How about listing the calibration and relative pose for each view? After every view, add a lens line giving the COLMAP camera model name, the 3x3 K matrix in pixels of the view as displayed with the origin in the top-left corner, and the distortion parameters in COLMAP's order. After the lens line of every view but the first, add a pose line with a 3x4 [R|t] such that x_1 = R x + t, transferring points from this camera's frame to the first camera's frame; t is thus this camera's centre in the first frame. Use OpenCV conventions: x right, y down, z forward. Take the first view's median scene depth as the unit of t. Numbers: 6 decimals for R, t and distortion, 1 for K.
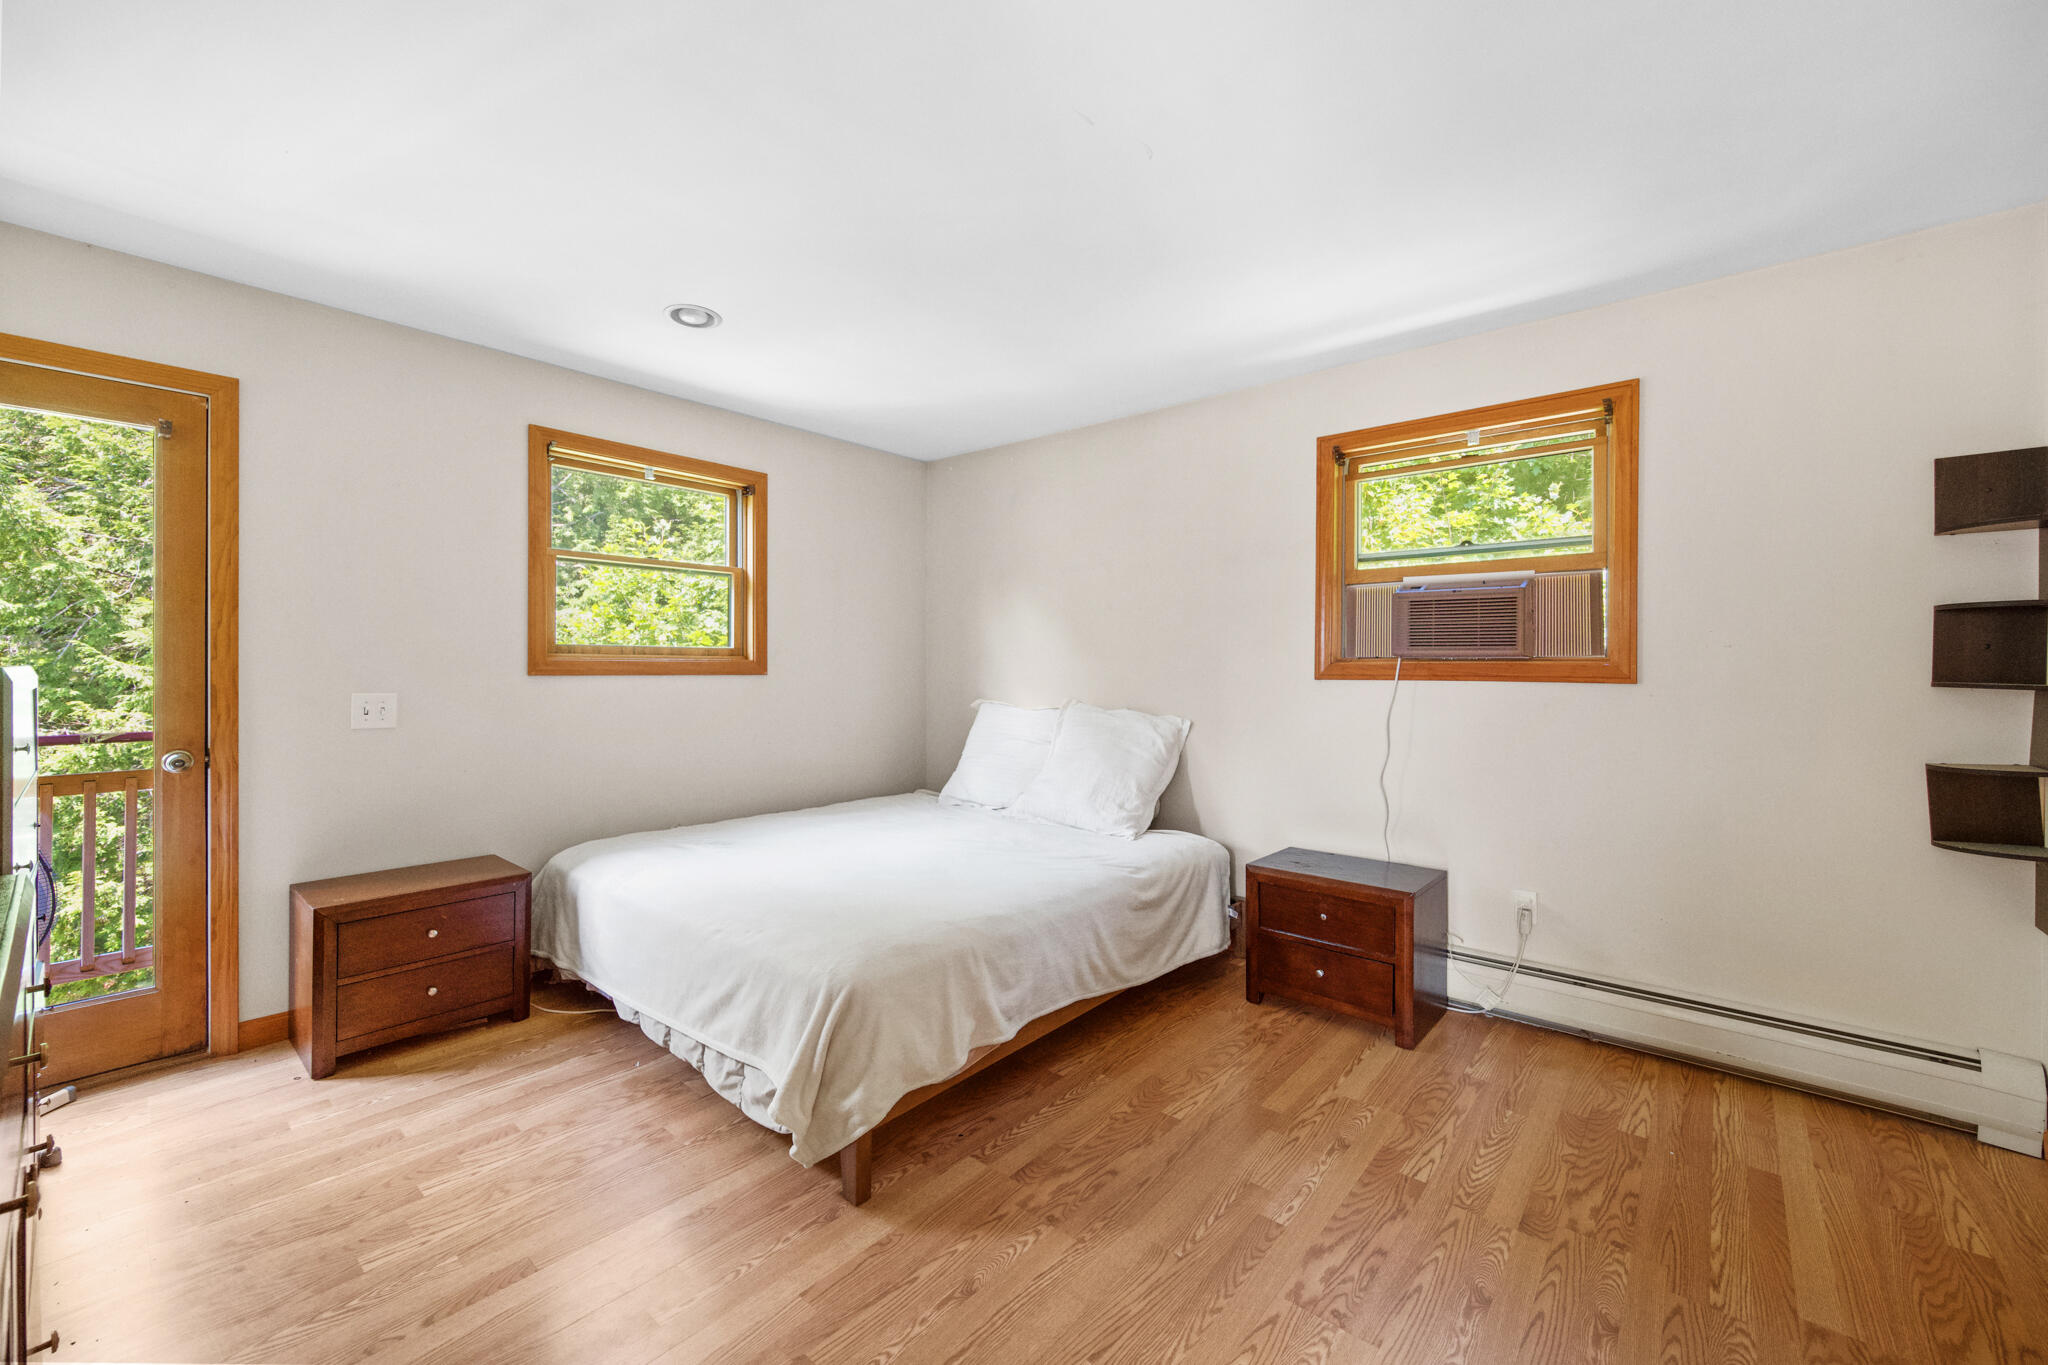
lens RADIAL K [[816.9, 0, 1032.2], [0, 816.9, 678.0], [0, 0, 1]] dist [-0.004103, 0.000616]
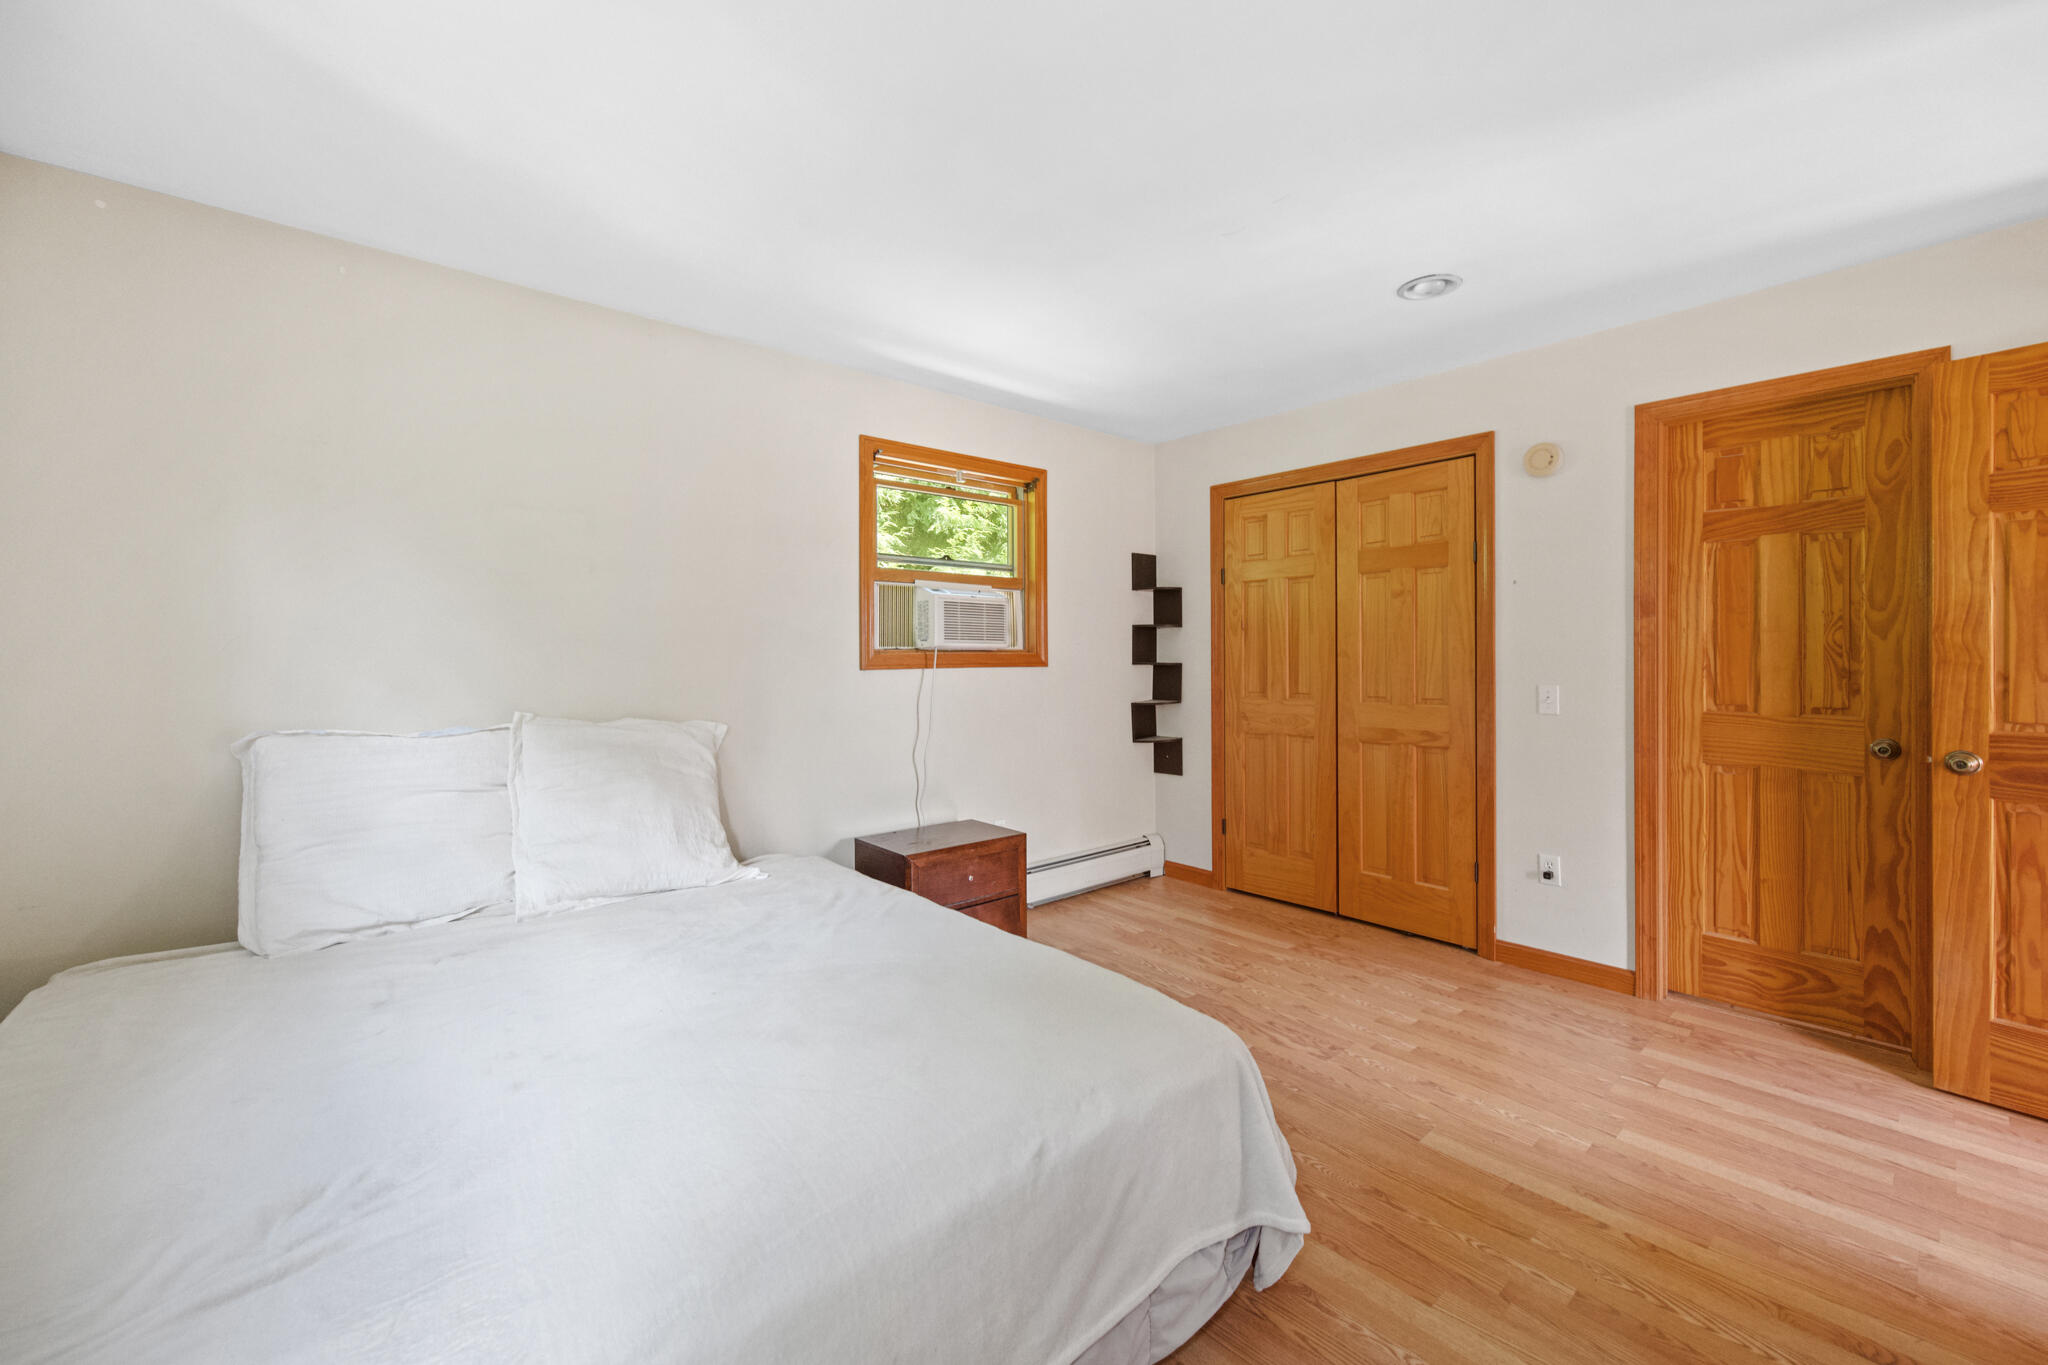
lens RADIAL K [[816.9, 0, 1022.6], [0, 816.9, 661.7], [0, 0, 1]] dist [-0.004103, 0.000616]
pose [[0.147819, -0.016980, 0.988869, -0.968679], [0.012123, 0.999809, 0.015356, -0.032960], [-0.988940, 0.009718, 0.147996, 0.977424]]
